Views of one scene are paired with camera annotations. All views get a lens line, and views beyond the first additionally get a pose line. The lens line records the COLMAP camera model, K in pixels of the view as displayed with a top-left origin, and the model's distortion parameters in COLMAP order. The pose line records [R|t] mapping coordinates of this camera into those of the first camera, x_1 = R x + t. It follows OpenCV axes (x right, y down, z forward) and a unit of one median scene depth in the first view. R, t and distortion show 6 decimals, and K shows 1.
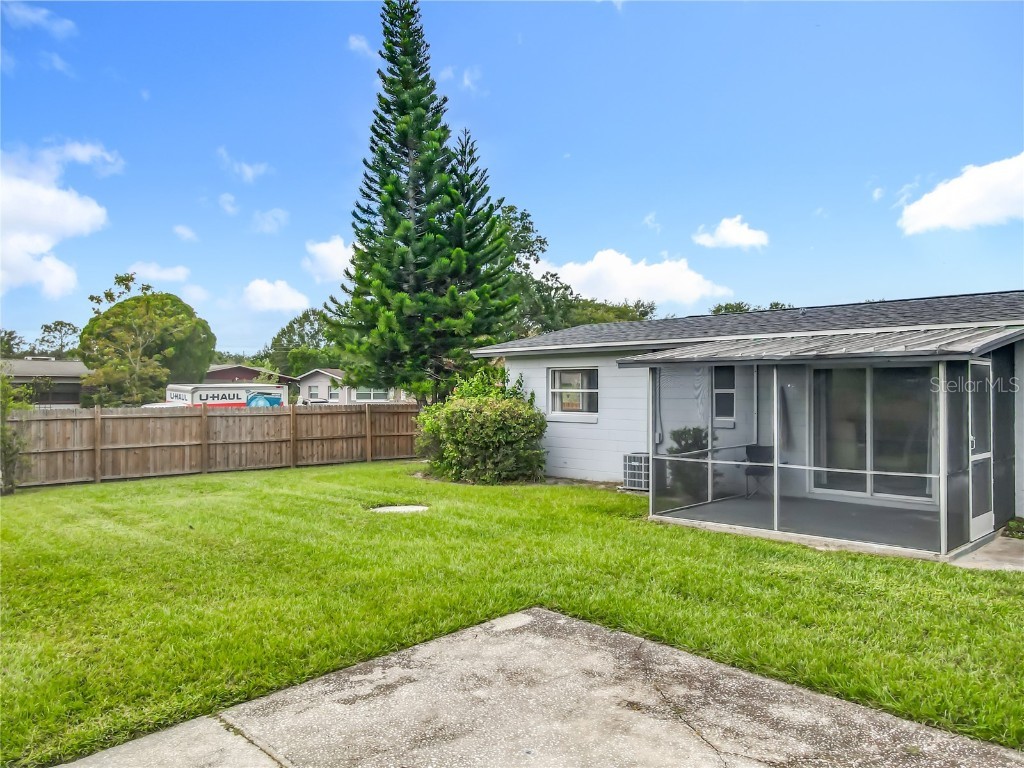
lens RADIAL K [[756.3, 0, 512.0], [0, 756.3, 384.0], [0, 0, 1]] dist [0.011347, 0.007467]
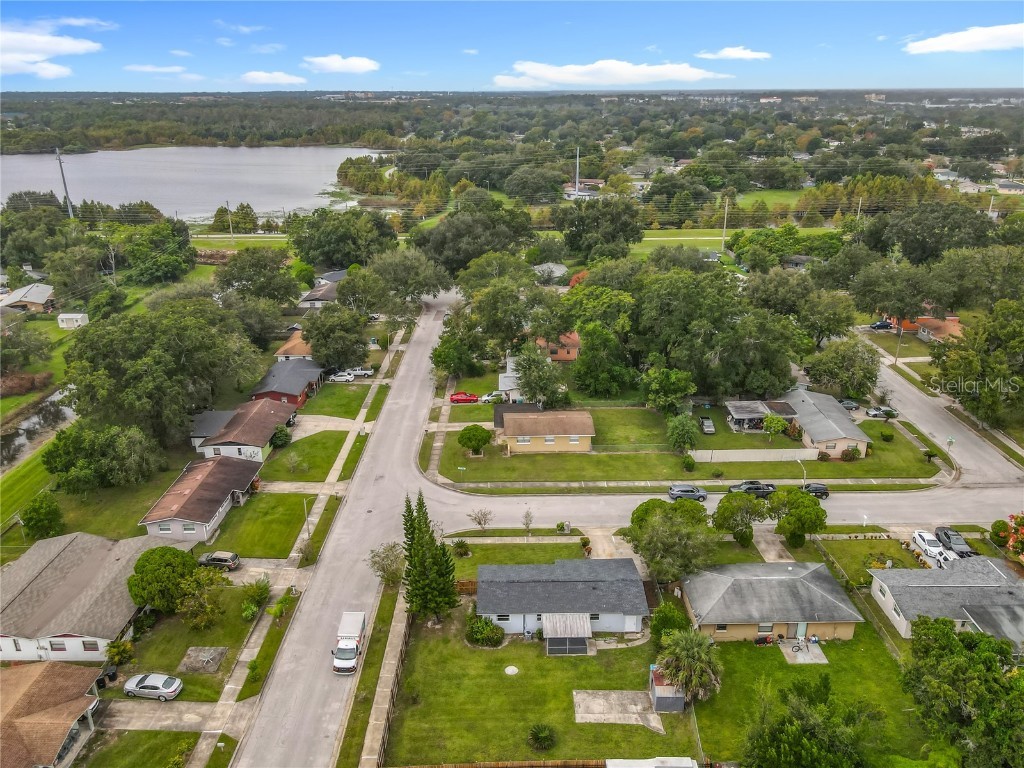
lens RADIAL K [[774.2, 0, 512.0], [0, 774.2, 384.0], [0, 0, 1]] dist [0.002937, 0.004711]
pose [[0.700097, -0.260393, 0.664876, -4.432153], [-0.005397, 0.929180, 0.369588, -5.119842], [-0.714028, -0.262335, 0.649111, -2.878516]]
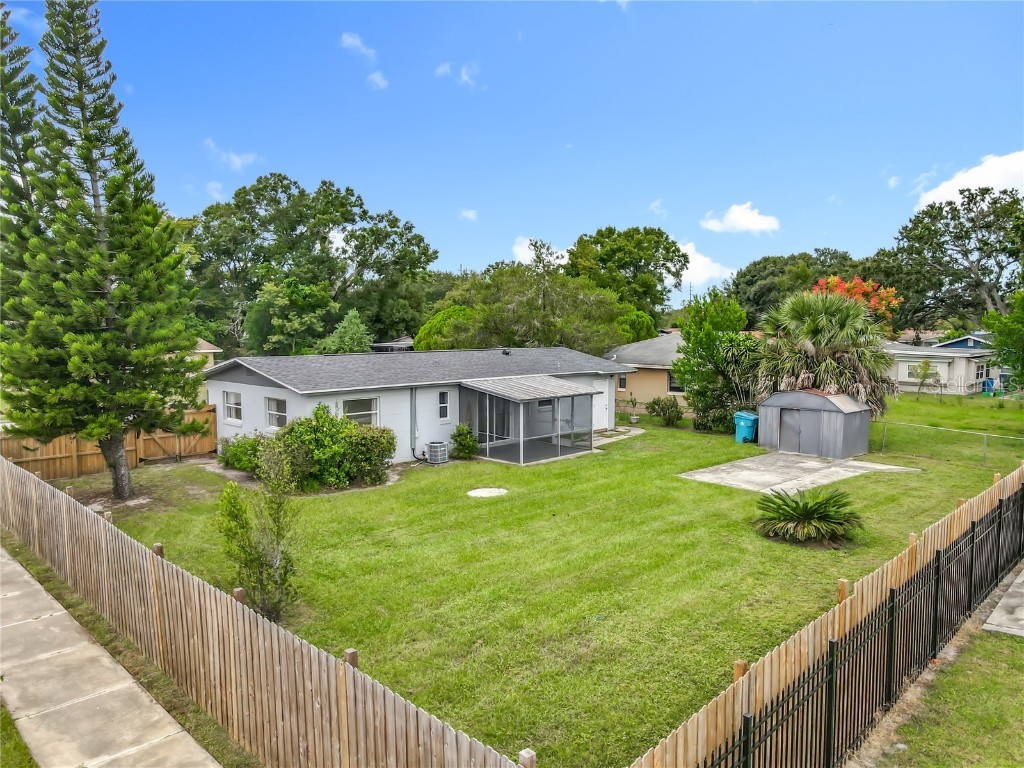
lens RADIAL K [[740.4, 0, 512.8], [0, 740.4, 427.7], [0, 0, 1]] dist [0.000674, 0.003896]
pose [[-0.001713, -0.142168, 0.989841, -2.339670], [-0.008991, 0.989805, 0.142148, -0.298795], [-0.999958, -0.008656, -0.002974, 1.181004]]
